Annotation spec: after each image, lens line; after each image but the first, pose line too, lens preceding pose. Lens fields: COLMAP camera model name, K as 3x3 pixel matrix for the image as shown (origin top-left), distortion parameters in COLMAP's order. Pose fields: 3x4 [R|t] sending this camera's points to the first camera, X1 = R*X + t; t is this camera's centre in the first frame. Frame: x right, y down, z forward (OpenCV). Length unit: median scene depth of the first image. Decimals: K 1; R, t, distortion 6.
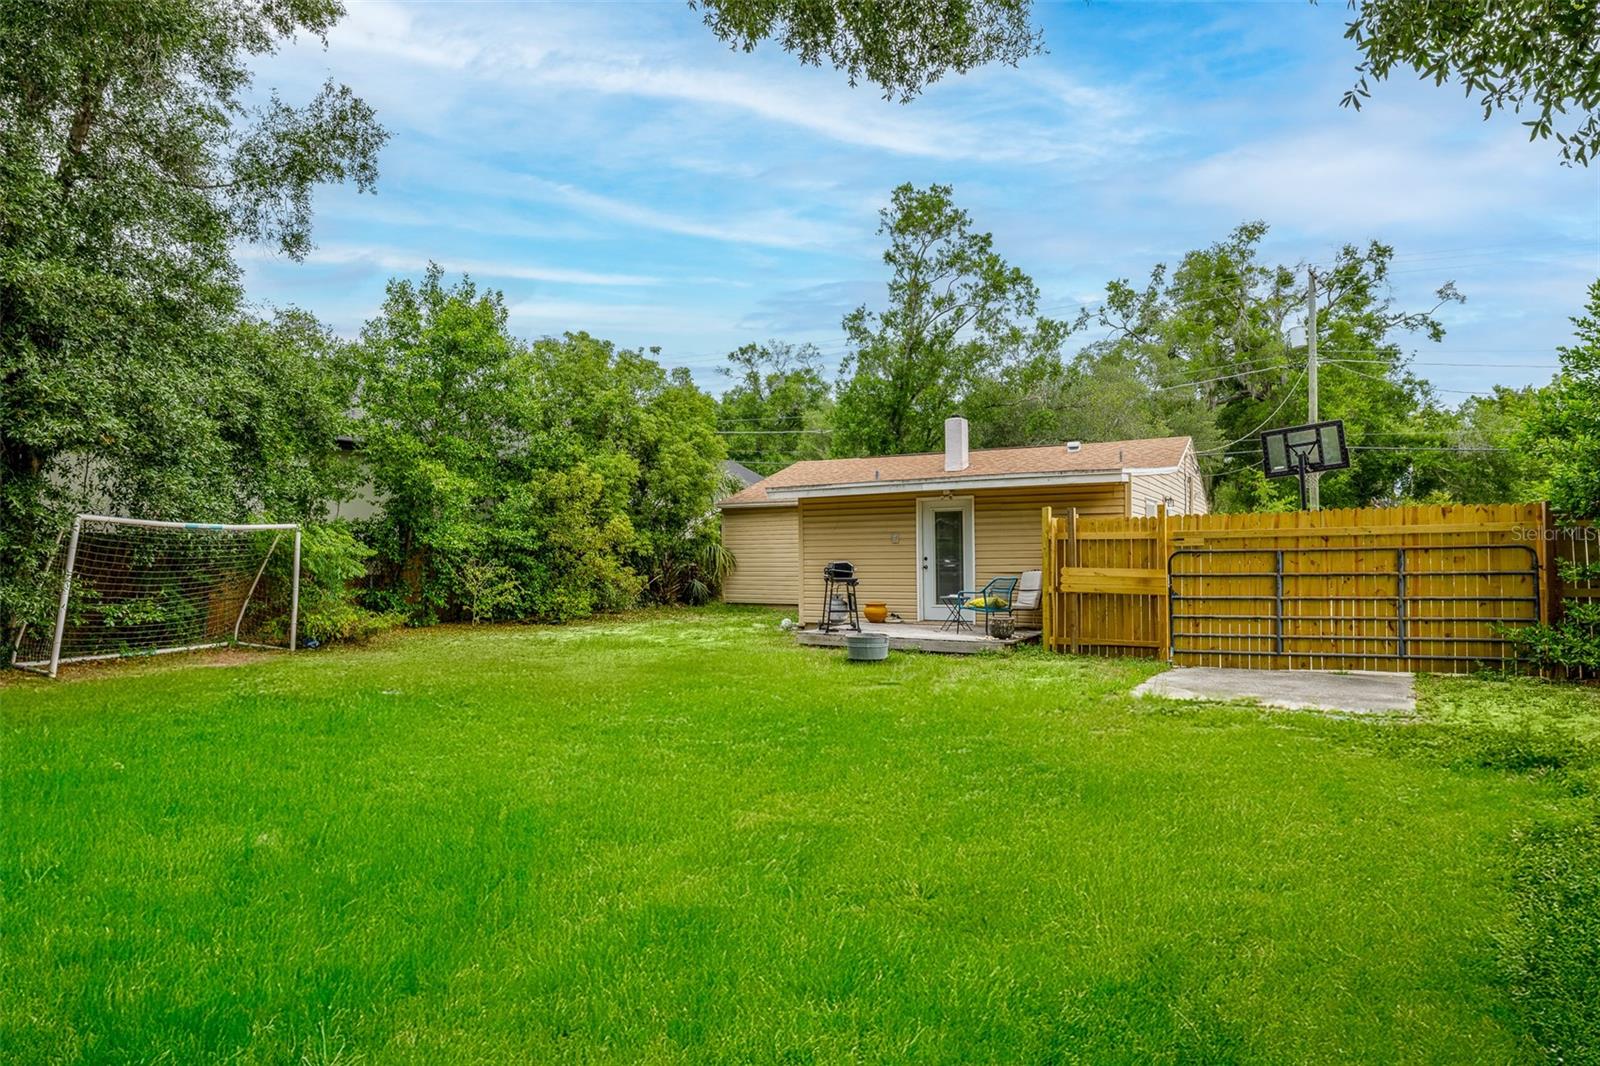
lens RADIAL K [[893.7, 0, 800.0], [0, 893.7, 531.7], [0, 0, 1]] dist [0.002777, -0.000278]
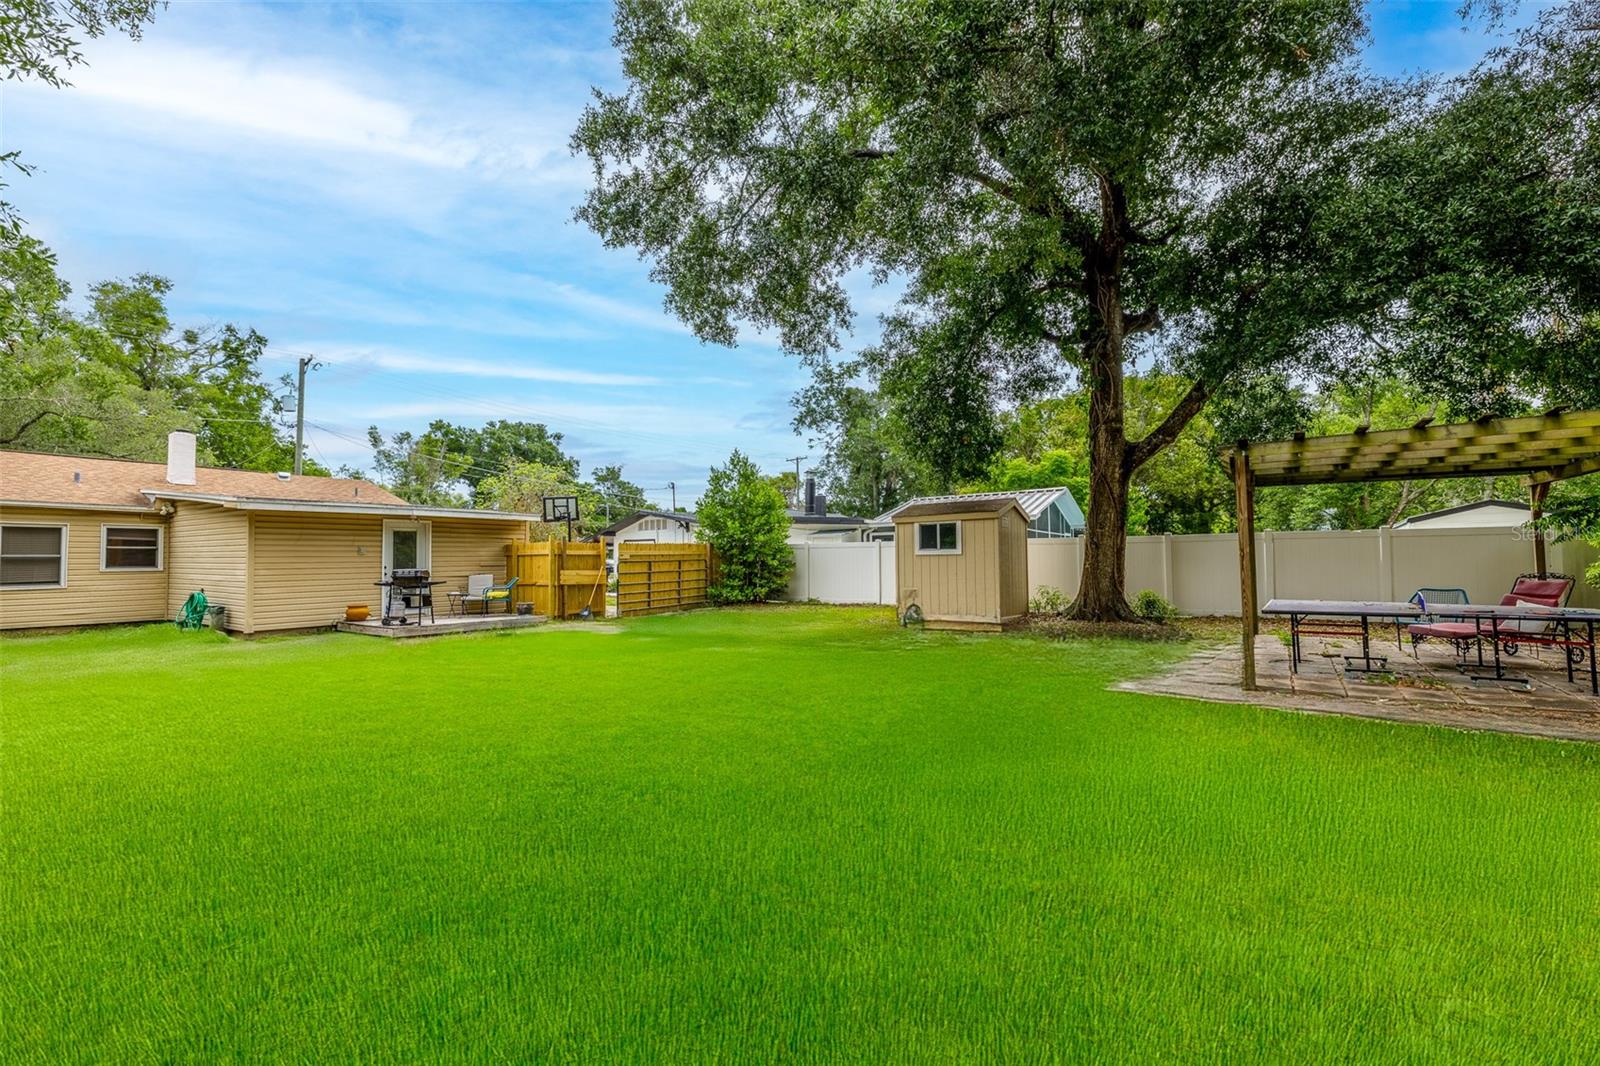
lens RADIAL K [[677.8, 0, 797.0], [0, 677.8, 522.6], [0, 0, 1]] dist [0.000147, 0.000141]
pose [[0.094319, 0.063069, 0.993542, -0.968586], [-0.017062, 0.997947, -0.061729, 0.020788], [-0.995396, -0.011129, 0.095202, 0.421715]]
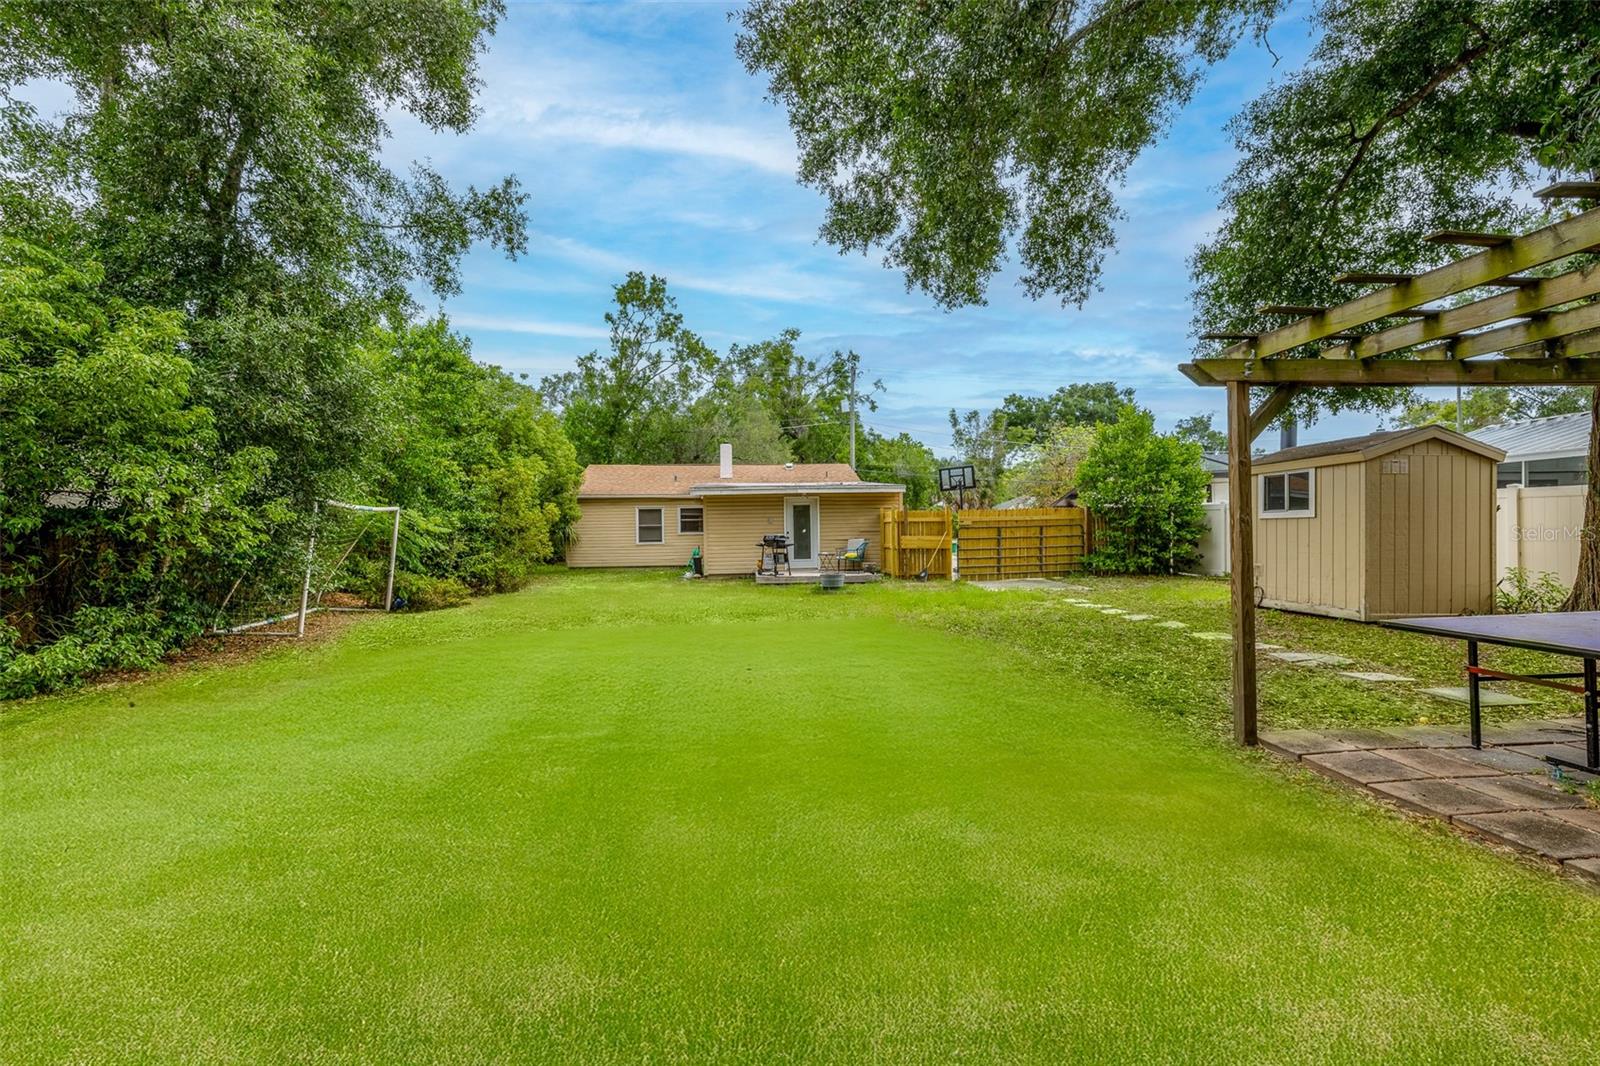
lens RADIAL K [[677.8, 0, 797.0], [0, 677.8, 522.6], [0, 0, 1]] dist [0.000147, 0.000141]
pose [[0.821718, 0.002895, 0.569886, -0.735283], [-0.007741, 0.999952, 0.006082, 0.003825], [-0.569841, -0.009409, 0.821701, -0.085302]]
